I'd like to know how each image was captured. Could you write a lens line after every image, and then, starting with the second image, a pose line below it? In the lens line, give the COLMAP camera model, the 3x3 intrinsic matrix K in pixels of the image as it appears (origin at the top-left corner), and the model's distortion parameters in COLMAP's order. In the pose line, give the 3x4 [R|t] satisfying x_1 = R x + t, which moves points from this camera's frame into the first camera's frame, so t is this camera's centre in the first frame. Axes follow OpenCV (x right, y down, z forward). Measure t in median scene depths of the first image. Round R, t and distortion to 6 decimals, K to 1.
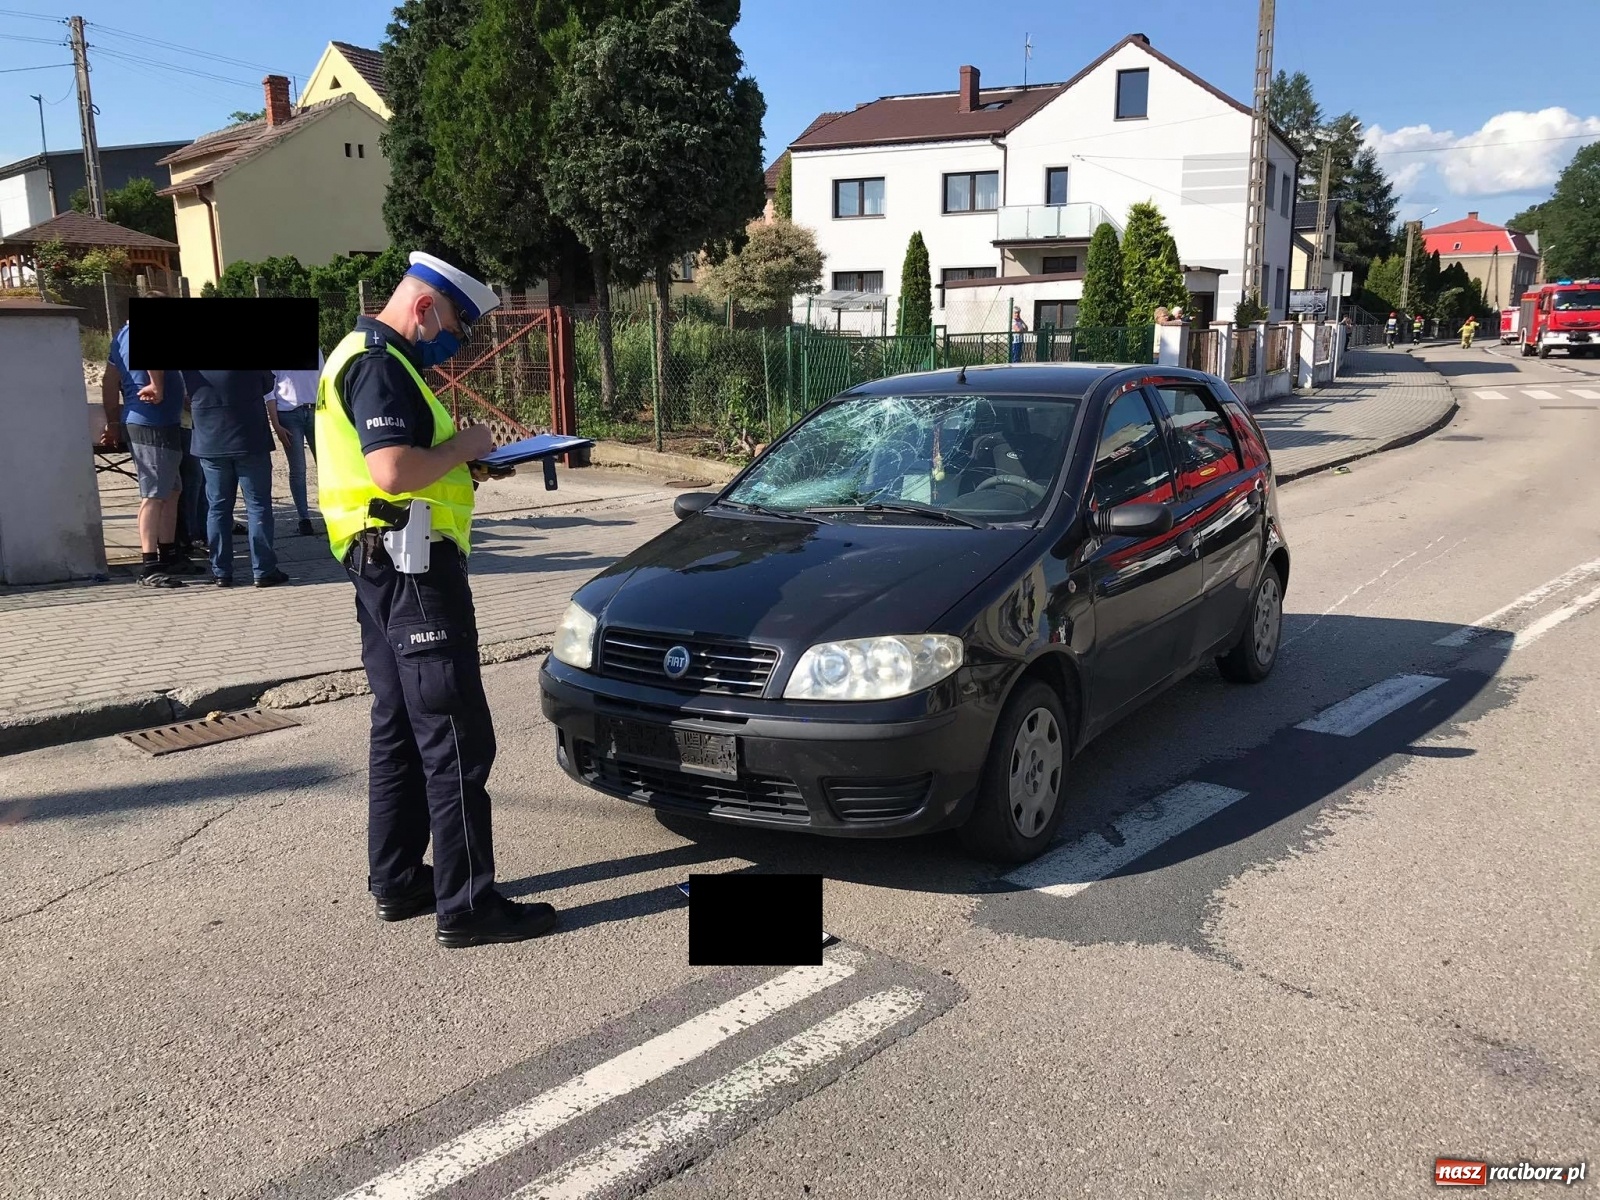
lens RADIAL K [[1304.5, 0, 817.1], [0, 1304.5, 583.6], [0, 0, 1]] dist [0.007548, -0.009183]
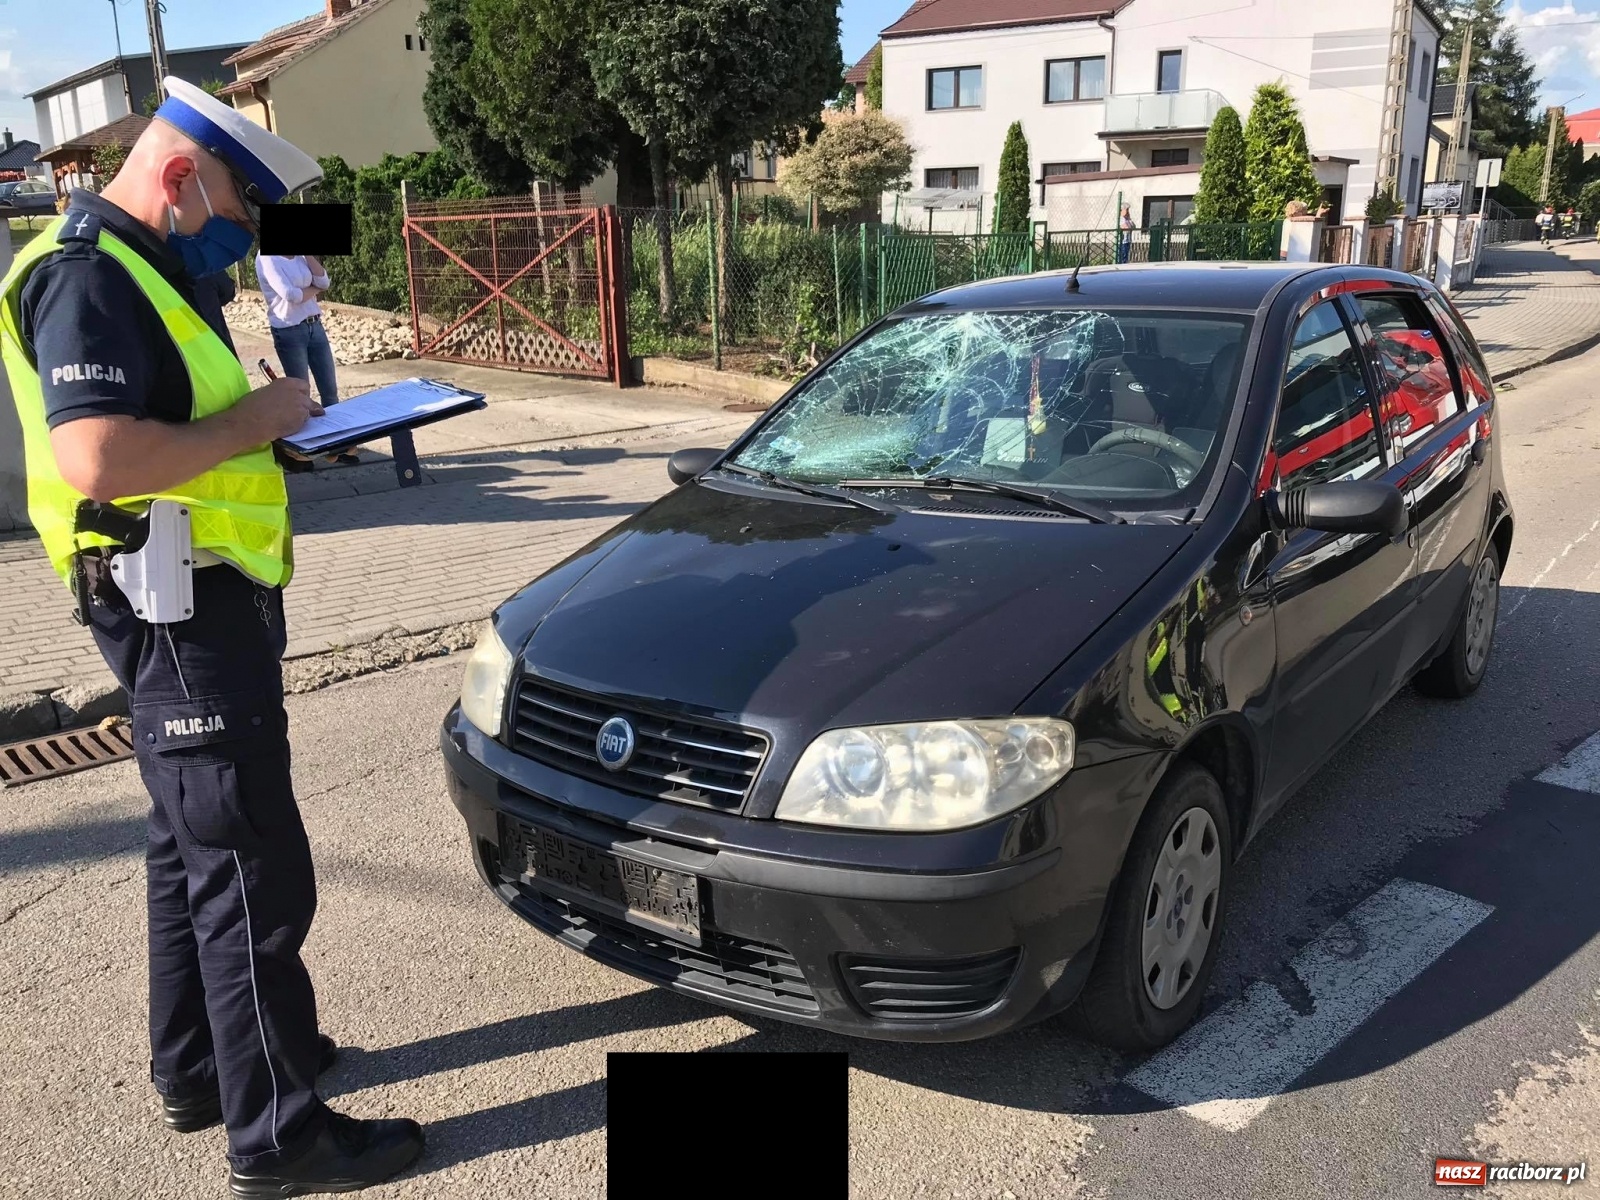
lens RADIAL K [[1310.6, 0, 800.0], [0, 1310.6, 600.0], [0, 0, 1]] dist [-0.000313, 0.008447]
pose [[0.996629, 0.011567, -0.081218, 0.004730], [-0.005001, 0.996735, 0.080592, -0.008806], [0.081885, -0.079915, 0.993433, 0.054365]]
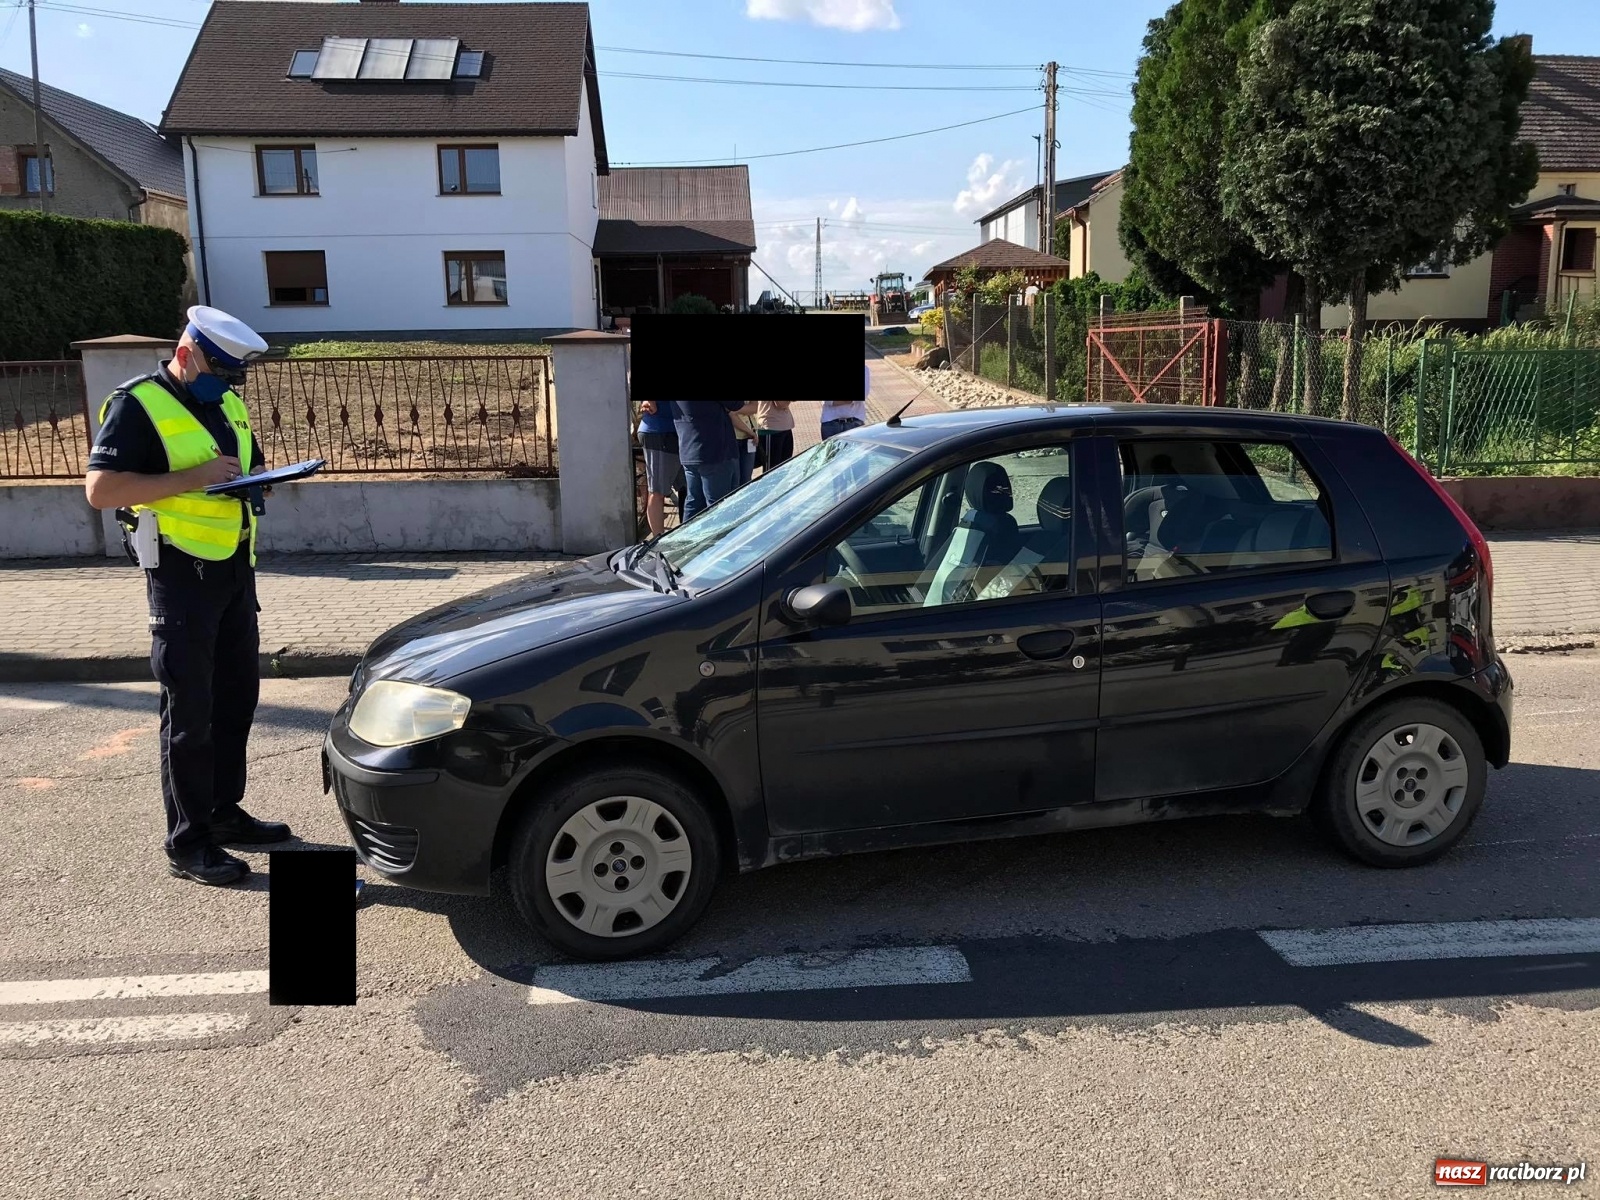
lens RADIAL K [[1310.6, 0, 800.0], [0, 1310.6, 600.0], [0, 0, 1]] dist [-0.000313, 0.008447]
pose [[0.739599, 0.121215, -0.662043, 0.127267], [-0.117443, 0.991800, 0.050391, -0.014701], [0.662722, 0.040483, 0.747770, 0.062166]]
